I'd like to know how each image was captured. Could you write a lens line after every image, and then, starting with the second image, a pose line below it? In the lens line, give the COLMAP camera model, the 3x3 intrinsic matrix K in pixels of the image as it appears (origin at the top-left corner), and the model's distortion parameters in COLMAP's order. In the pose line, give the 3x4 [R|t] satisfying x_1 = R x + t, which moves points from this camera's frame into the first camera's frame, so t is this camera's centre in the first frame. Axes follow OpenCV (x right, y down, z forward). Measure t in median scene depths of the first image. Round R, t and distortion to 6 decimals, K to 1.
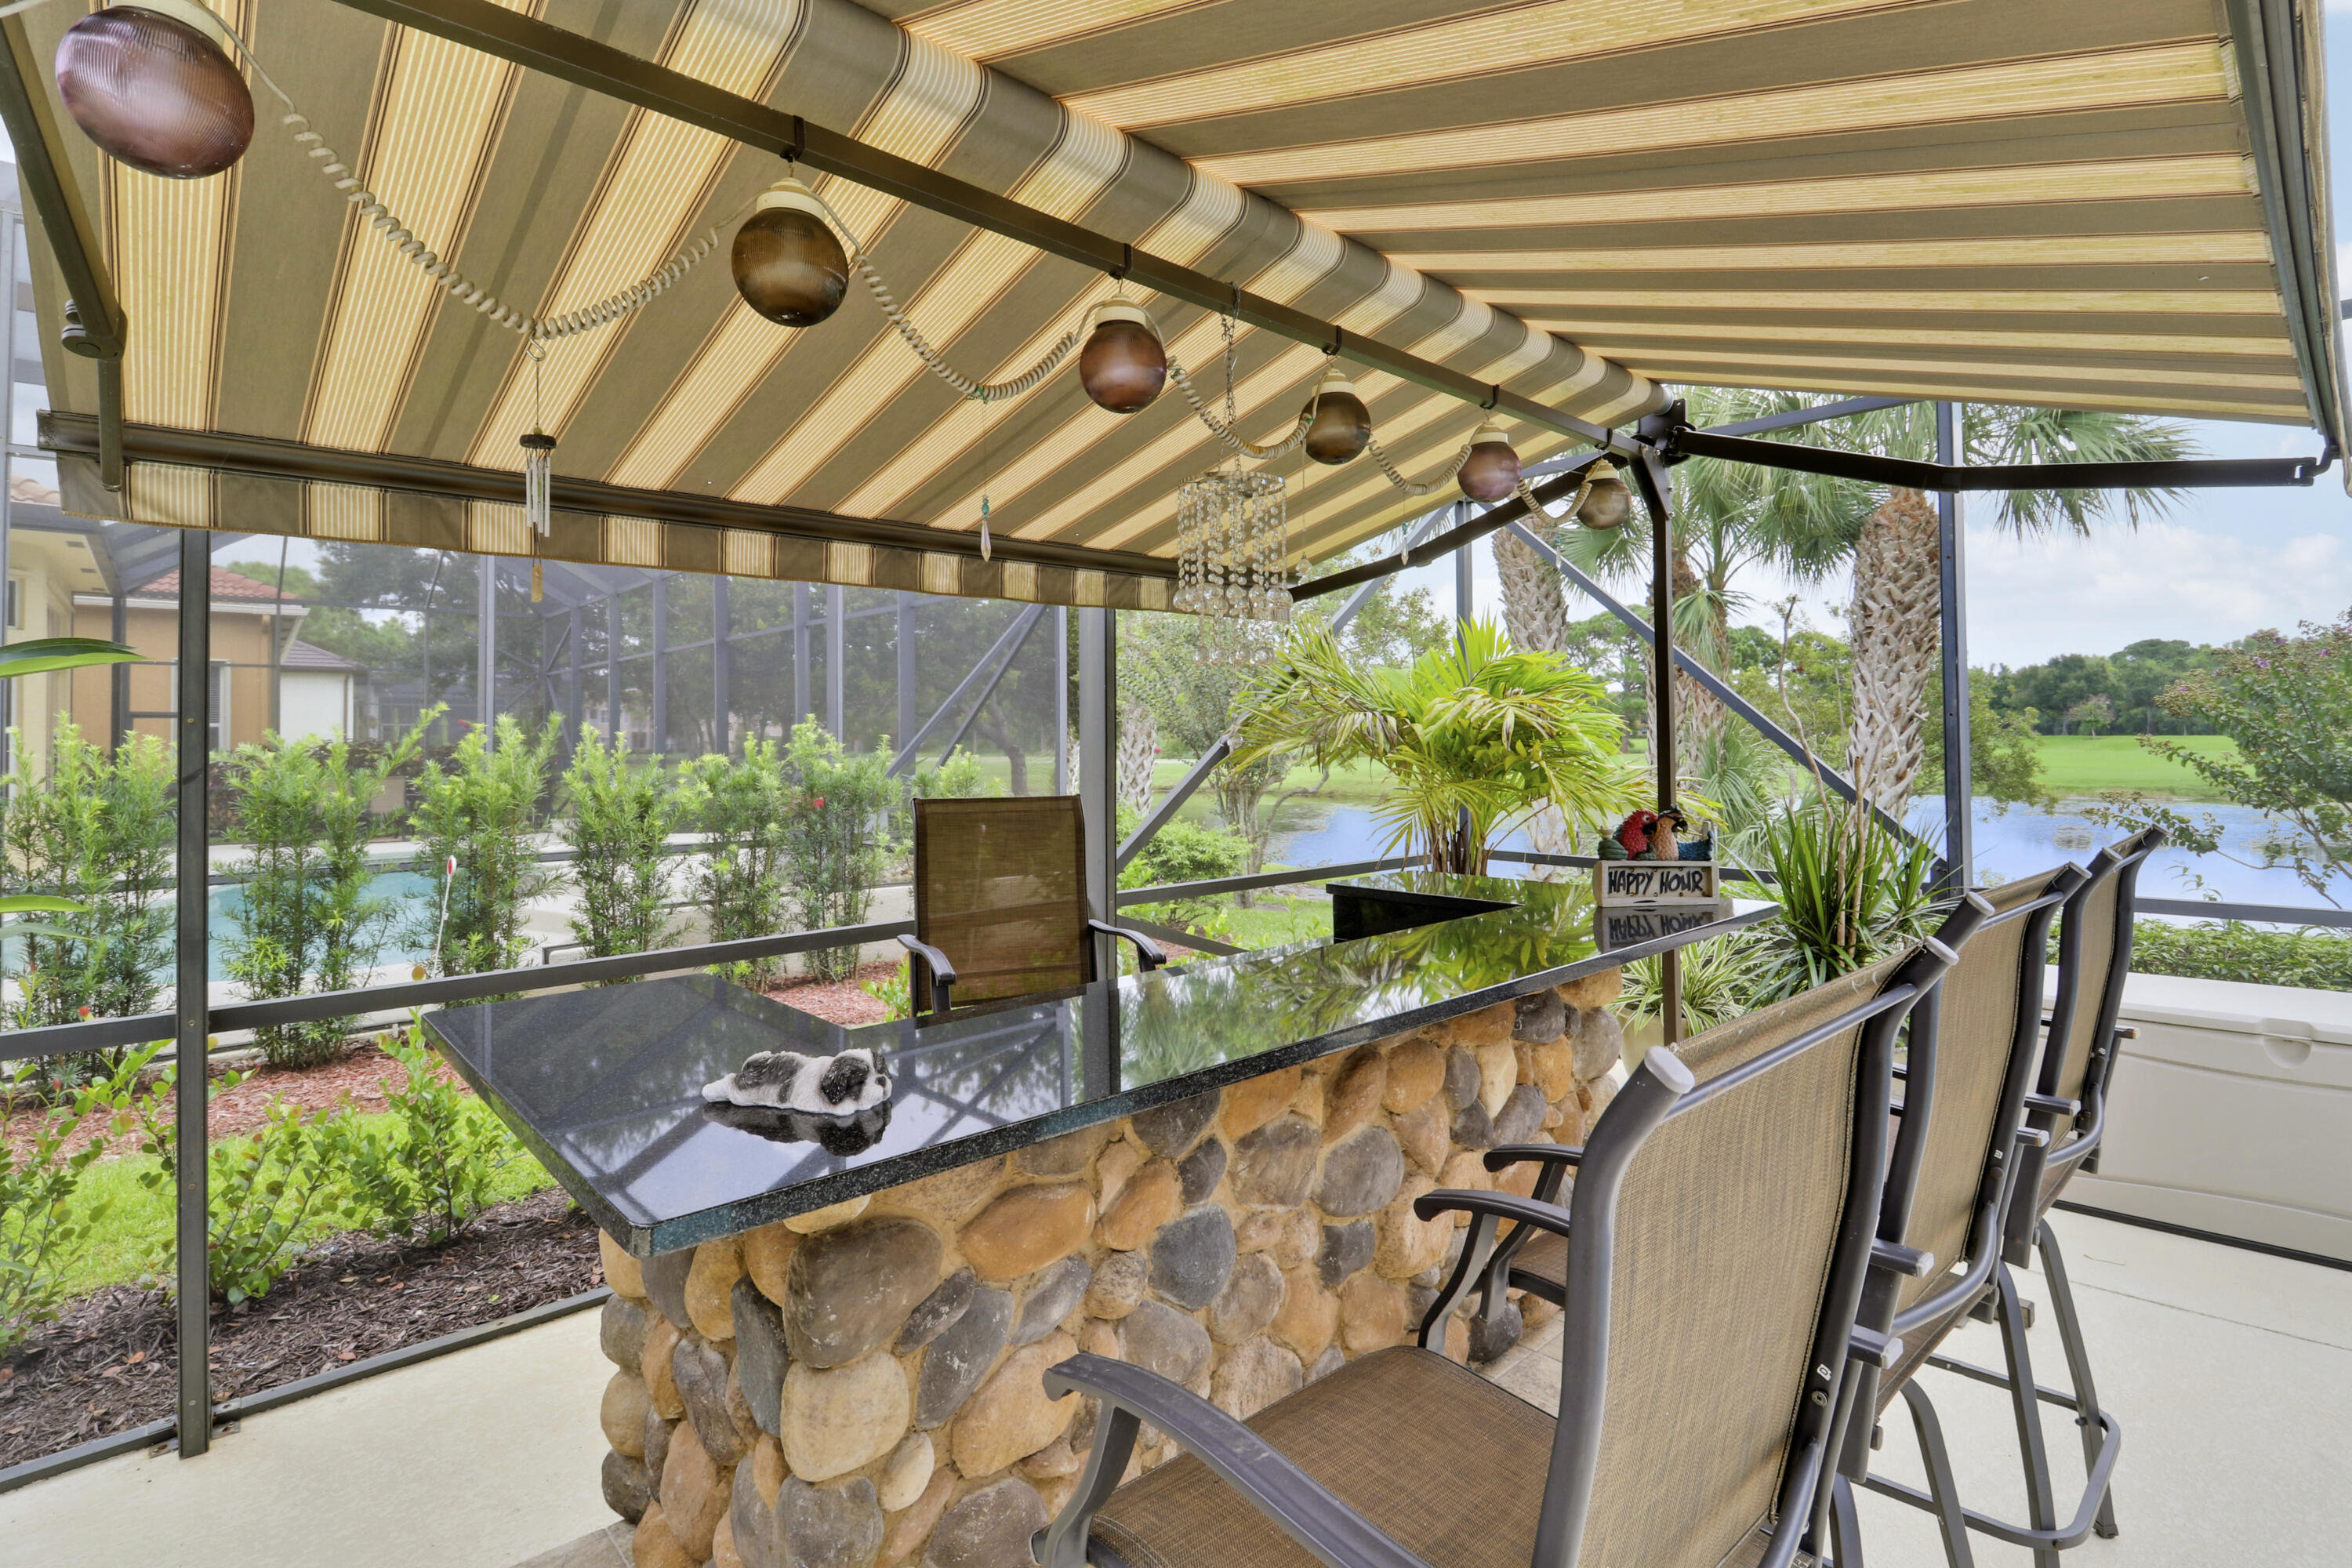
lens RADIAL K [[1100.8, 0, 1175.8], [0, 1100.8, 771.3], [0, 0, 1]] dist [-0.024479, -0.001654]
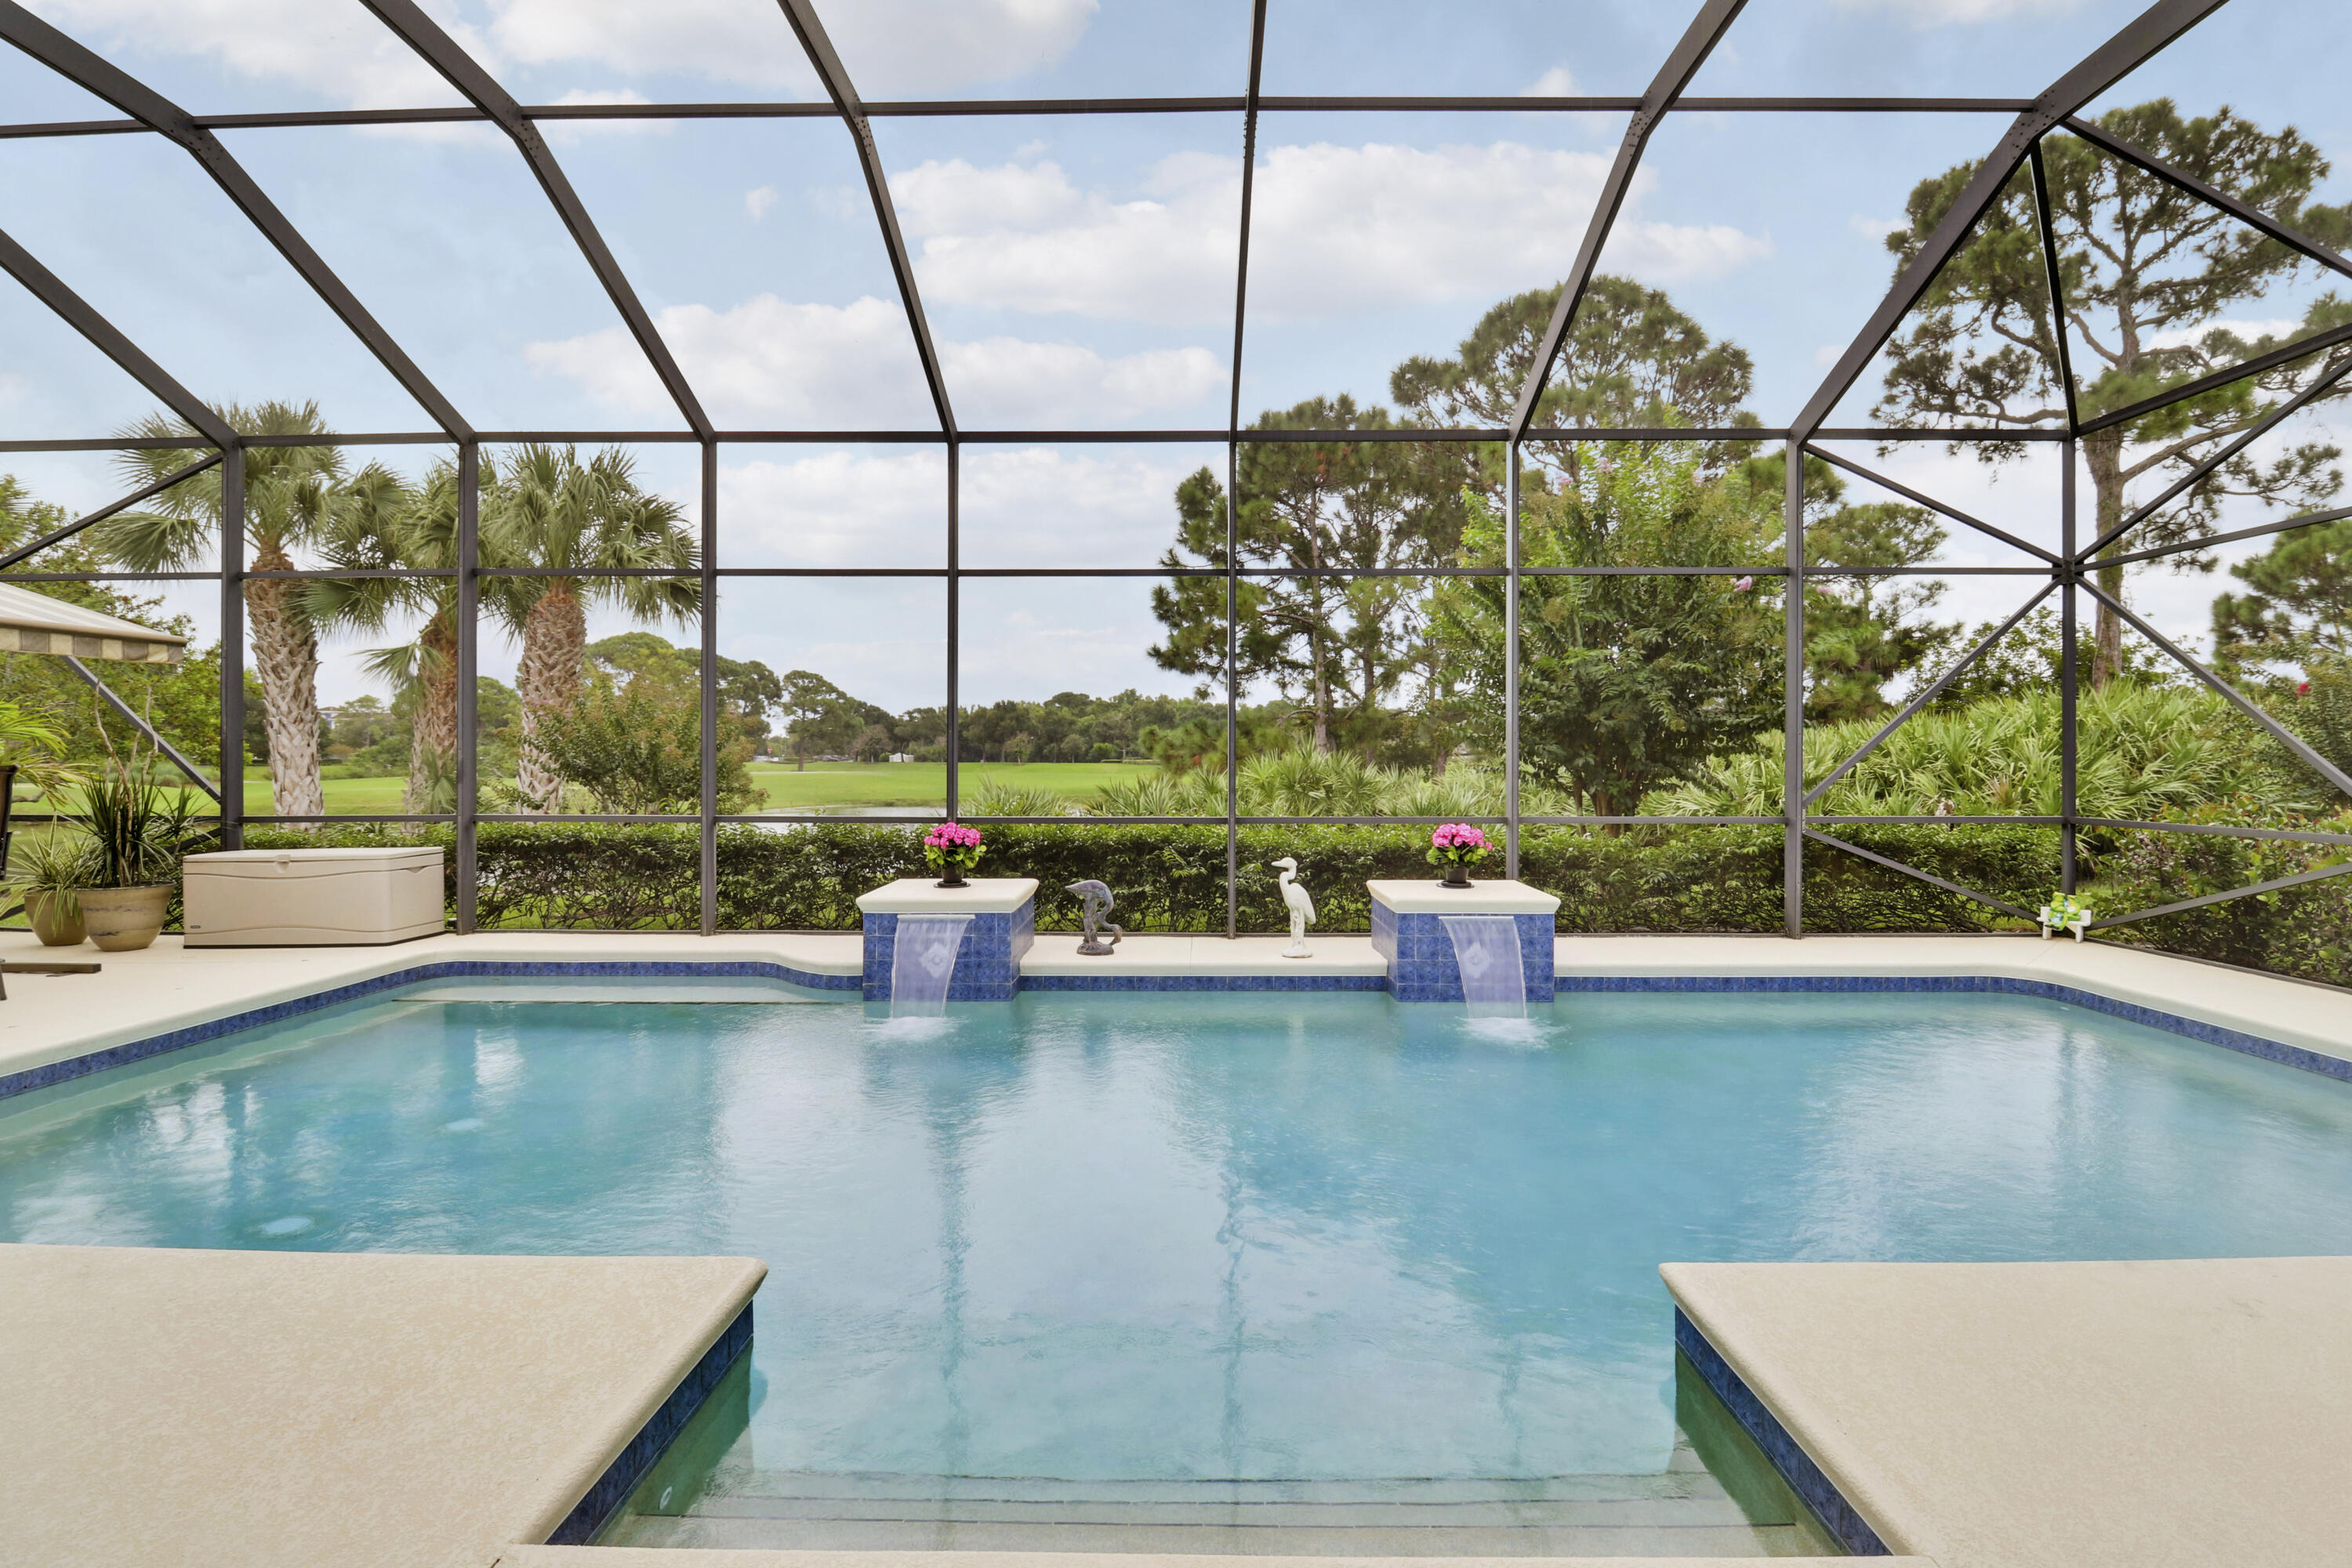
lens RADIAL K [[1100.8, 0, 1175.8], [0, 1100.8, 771.3], [0, 0, 1]] dist [-0.024479, -0.001654]
pose [[0.687517, 0.006785, 0.726137, 0.141550], [0.009122, 0.999797, -0.017978, 0.022551], [-0.726111, 0.018984, 0.687315, -0.538427]]
